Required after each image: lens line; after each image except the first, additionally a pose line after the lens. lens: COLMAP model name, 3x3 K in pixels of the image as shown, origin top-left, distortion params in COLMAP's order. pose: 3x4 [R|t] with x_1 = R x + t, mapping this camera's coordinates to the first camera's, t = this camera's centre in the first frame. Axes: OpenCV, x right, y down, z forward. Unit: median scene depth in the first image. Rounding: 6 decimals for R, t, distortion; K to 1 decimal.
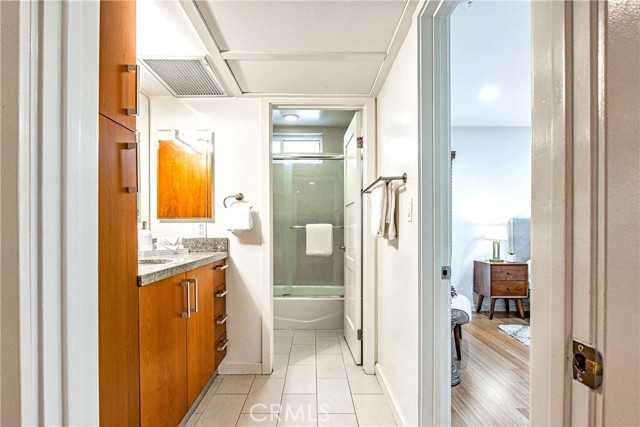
lens RADIAL K [[320.9, 0, 319.7], [0, 320.9, 230.9], [0, 0, 1]] dist [0.000275, 0.000074]
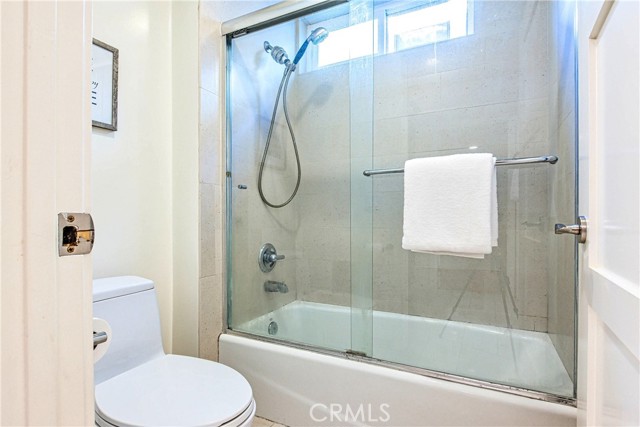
lens RADIAL K [[318.1, 0, 323.1], [0, 318.1, 218.9], [0, 0, 1]] dist [-0.000940, -0.000241]
pose [[0.890034, -0.001033, -0.455894, 0.049284], [-0.001308, 0.999988, -0.004821, 0.063747], [0.455893, 0.004887, 0.890021, 0.977379]]
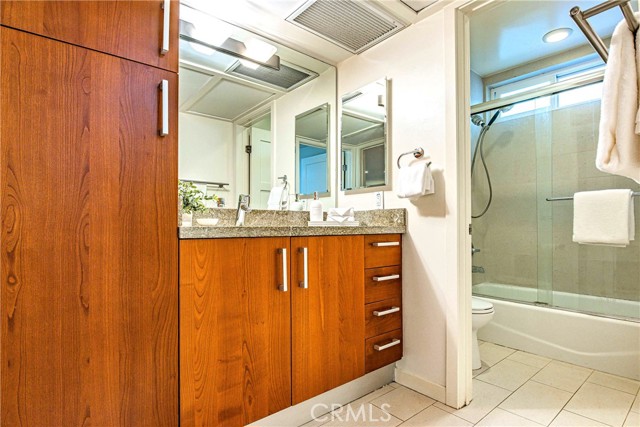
lens RADIAL K [[330.1, 0, 319.5], [0, 330.1, 223.0], [0, 0, 1]] dist [-0.030072, -0.000625]
pose [[0.625425, -0.007627, -0.780247, 0.199253], [-0.001645, 0.999937, -0.011093, 0.065829], [0.780283, 0.008221, 0.625373, 0.347107]]
